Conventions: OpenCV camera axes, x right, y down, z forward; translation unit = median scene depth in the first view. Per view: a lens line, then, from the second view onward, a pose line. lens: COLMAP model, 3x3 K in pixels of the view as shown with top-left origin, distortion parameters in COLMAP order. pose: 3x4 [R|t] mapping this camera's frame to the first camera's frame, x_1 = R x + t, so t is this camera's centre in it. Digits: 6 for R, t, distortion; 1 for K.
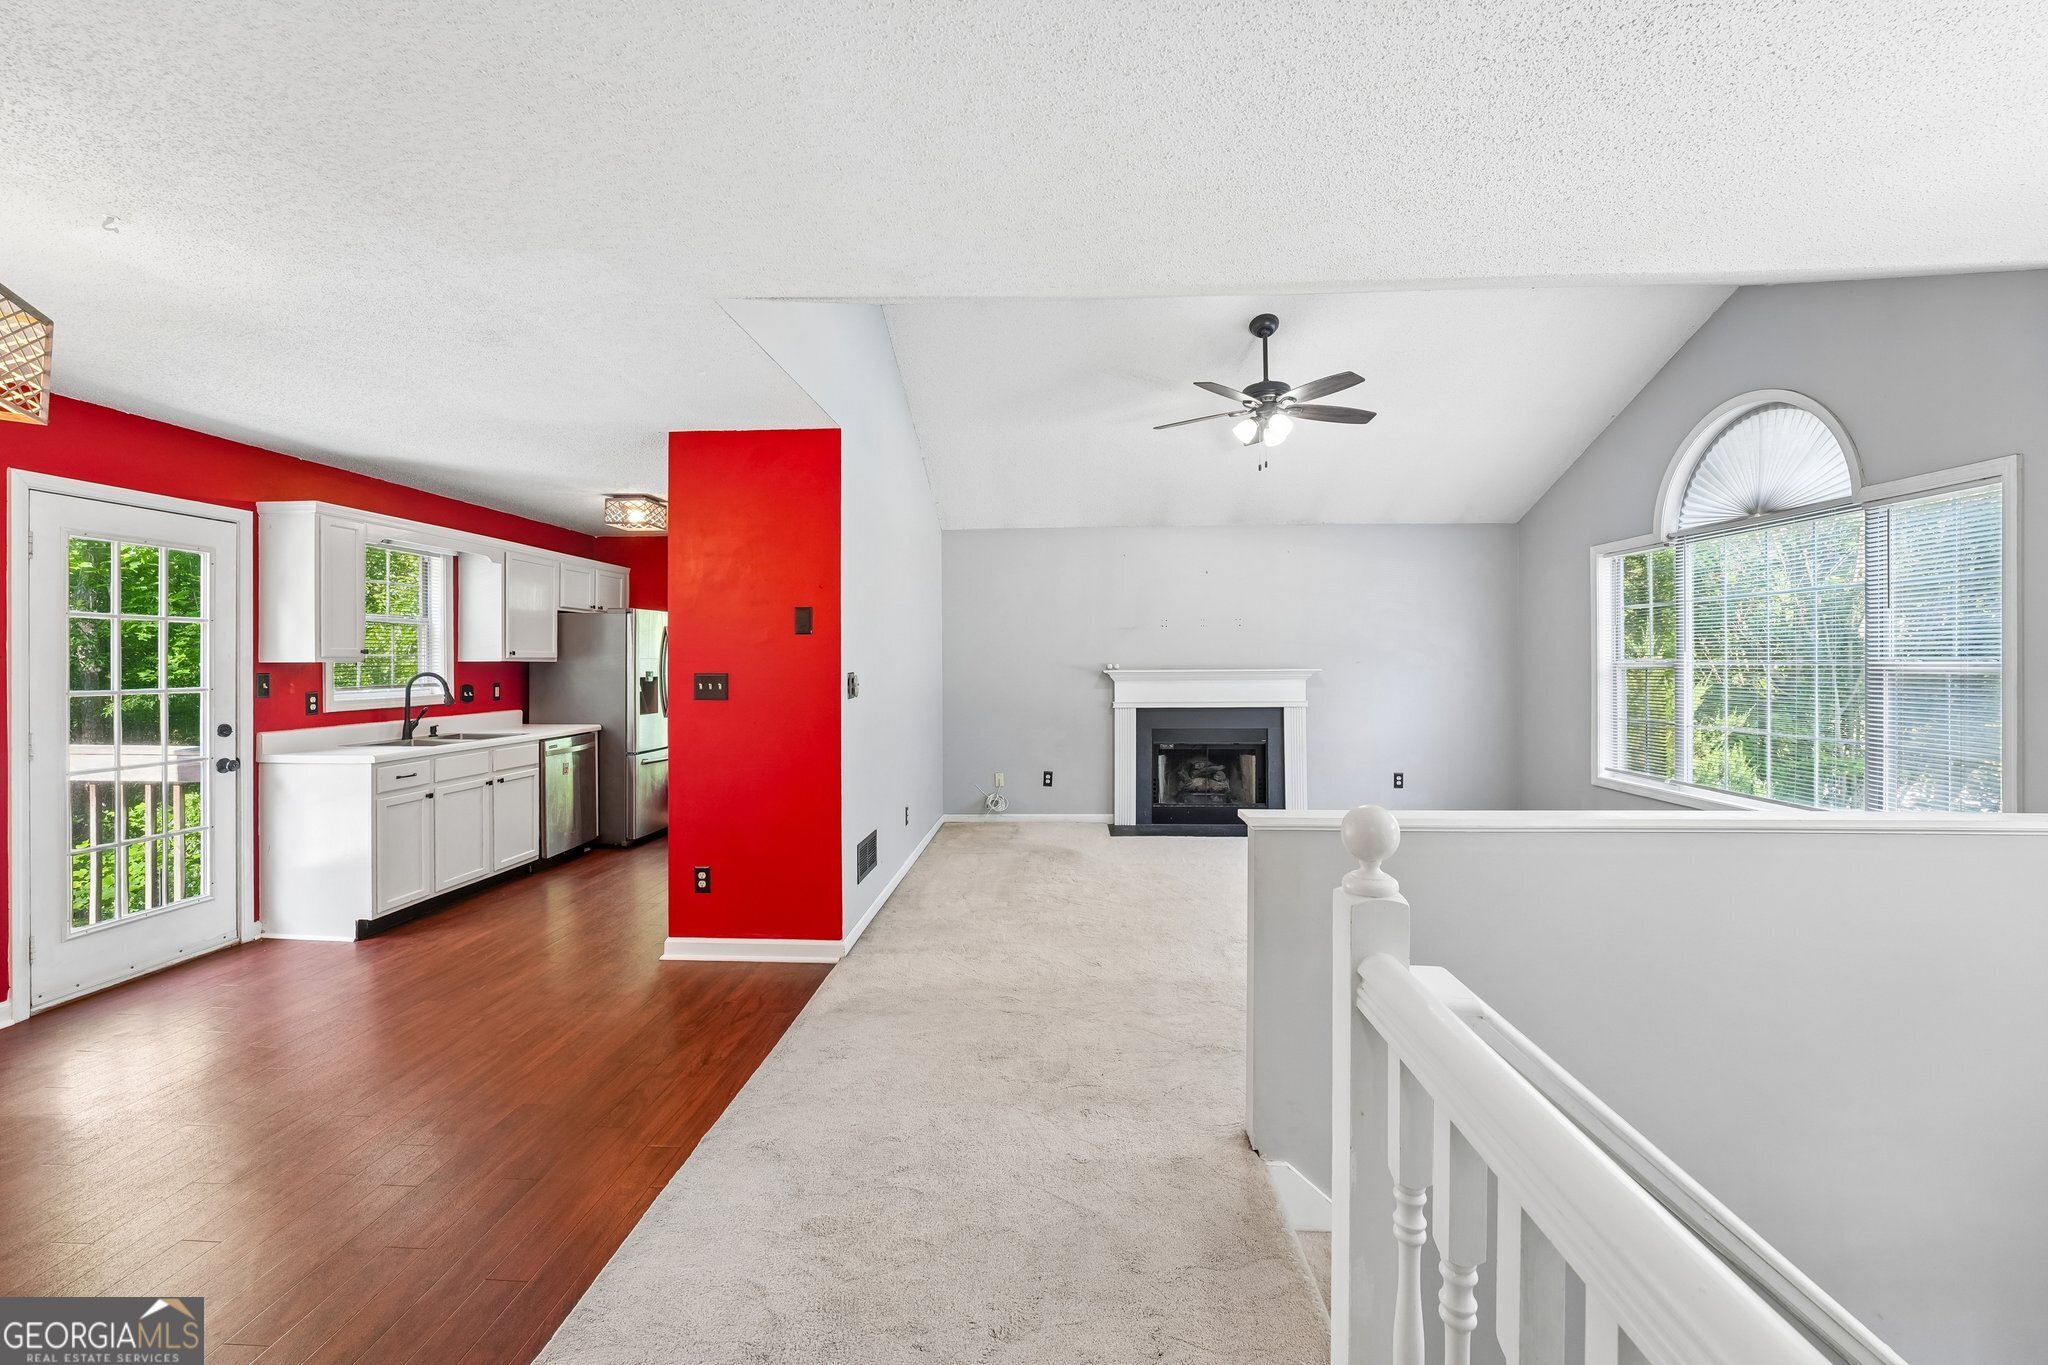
lens RADIAL K [[824.3, 0, 1016.6], [0, 824.3, 655.1], [0, 0, 1]] dist [-0.011906, -0.000019]
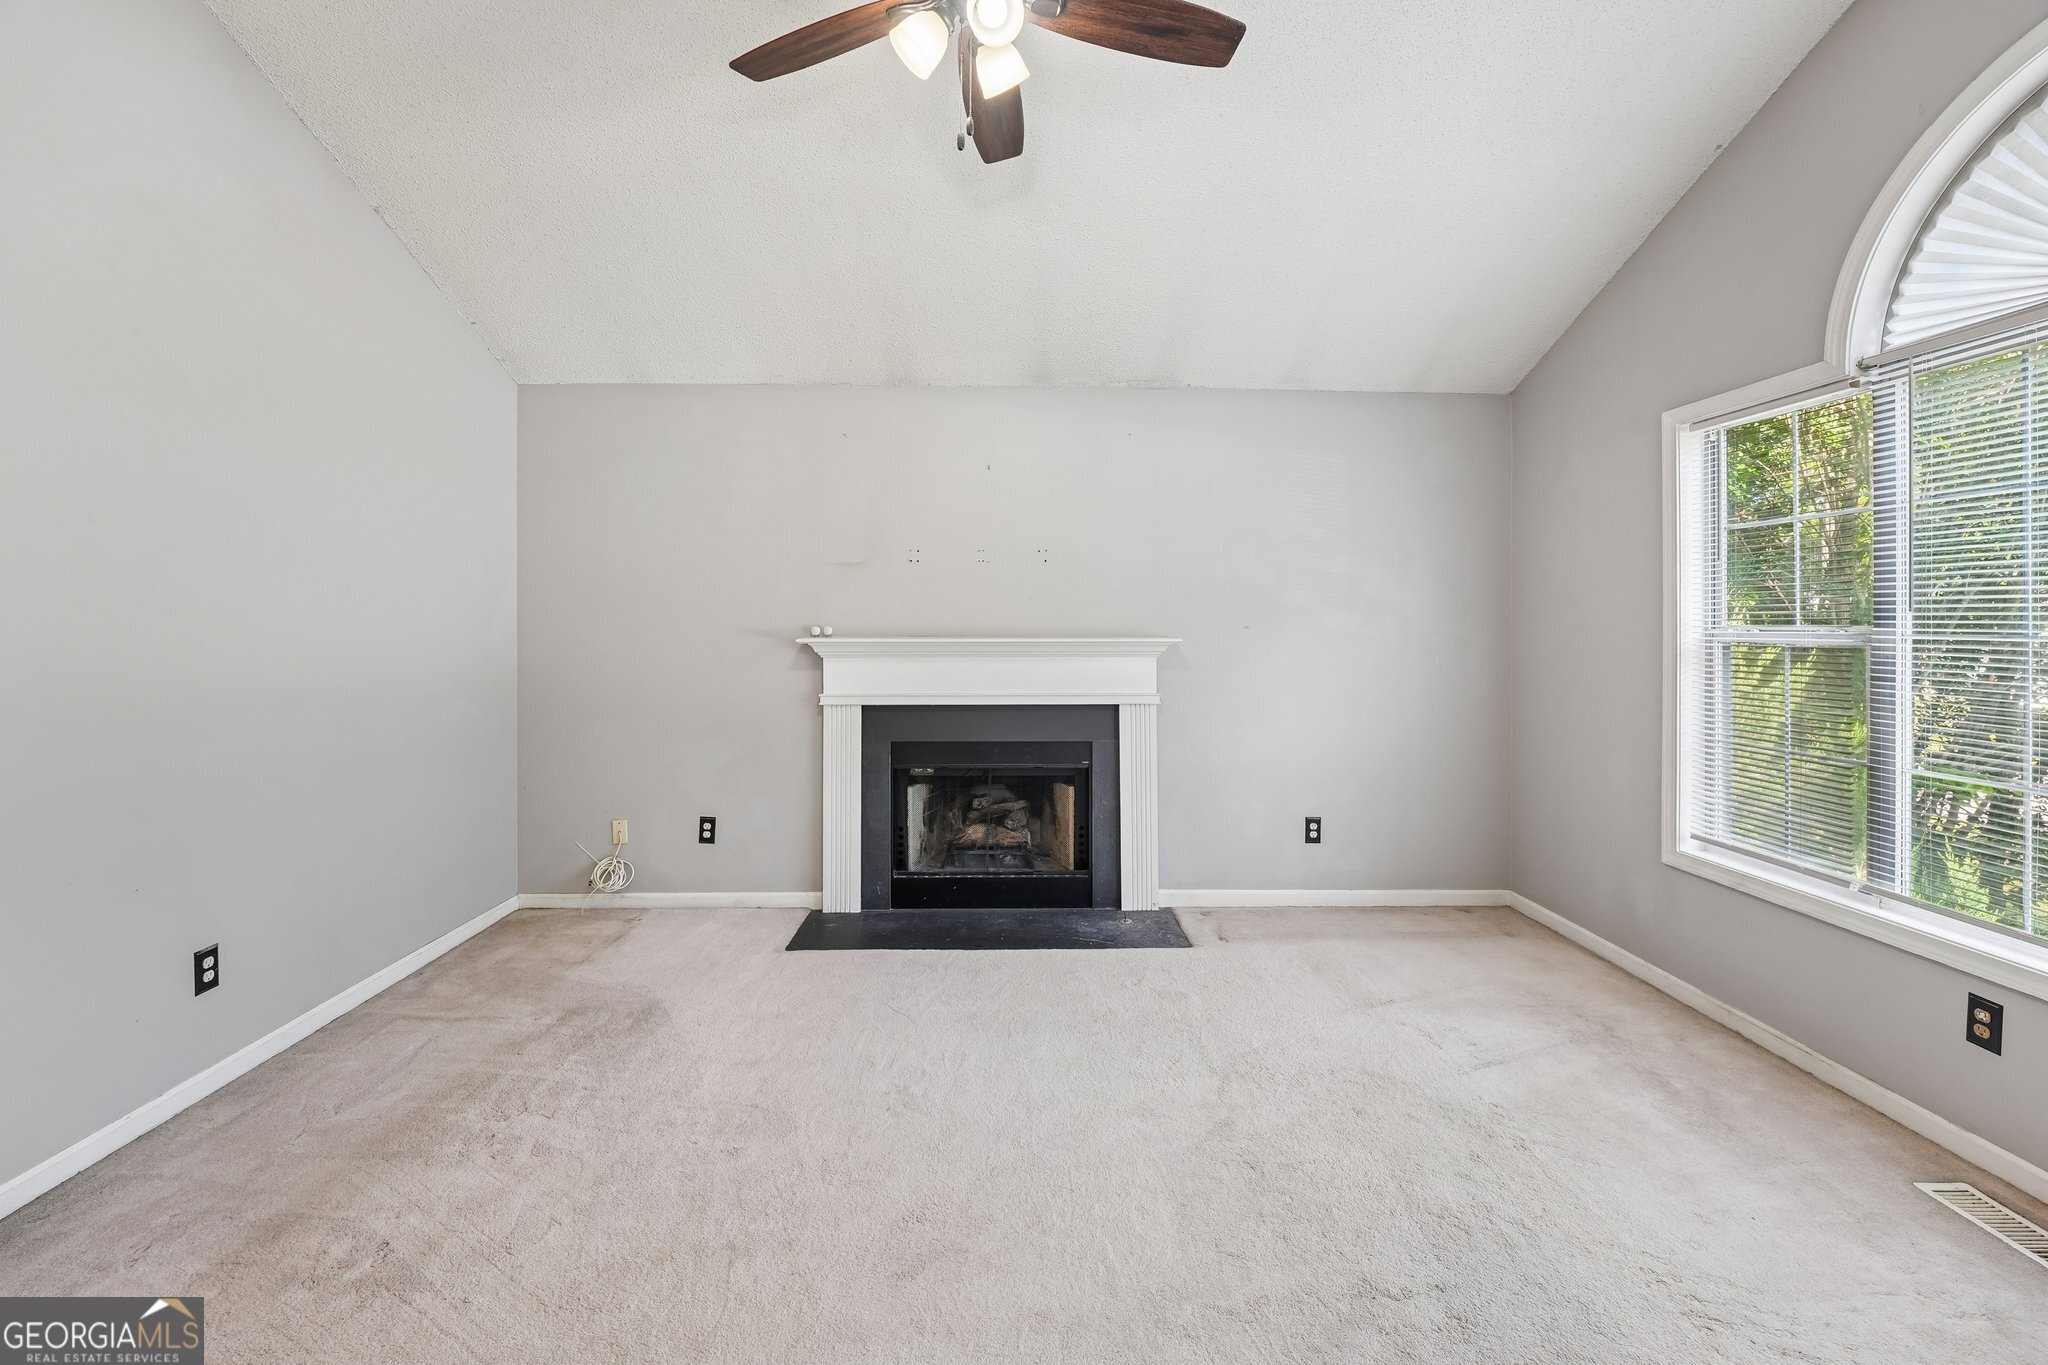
lens RADIAL K [[844.5, 0, 1019.1], [0, 844.5, 619.8], [0, 0, 1]] dist [-0.014453, 0.001007]
pose [[0.997016, 0.007890, 0.076786, 0.289089], [-0.008227, 0.999958, 0.004072, 0.003516], [-0.076751, -0.004691, 0.997039, 0.579320]]
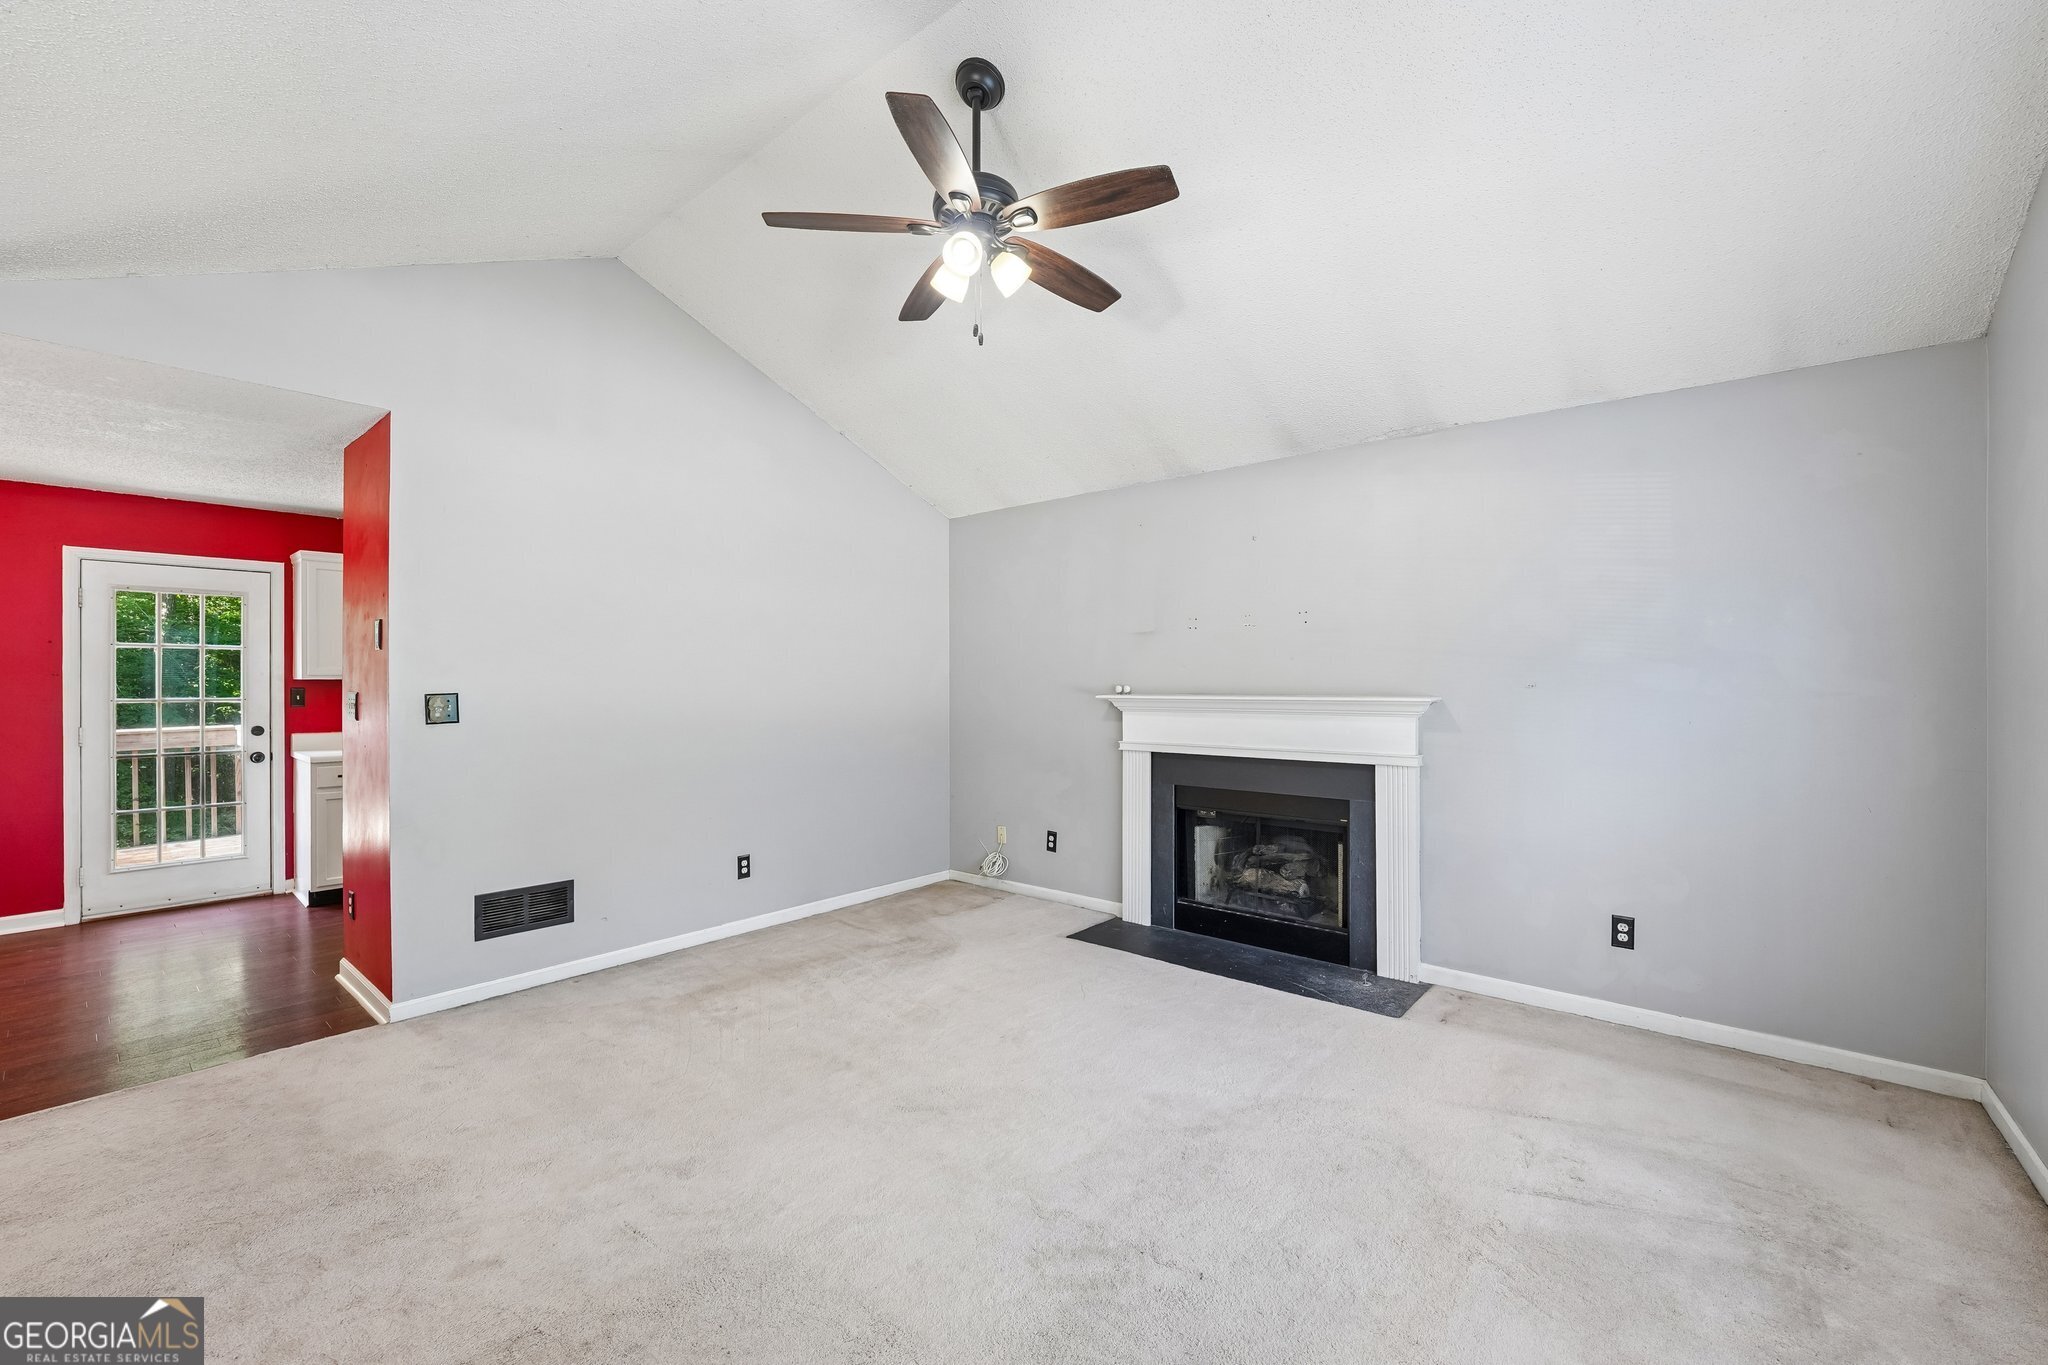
lens RADIAL K [[829.9, 0, 1021.1], [0, 829.9, 679.0], [0, 0, 1]] dist [-0.014794, 0.000181]
pose [[0.796404, 0.002424, -0.604759, 0.653408], [0.001191, 0.999984, 0.005577, 0.001484], [0.604763, -0.005162, 0.796389, 0.556718]]
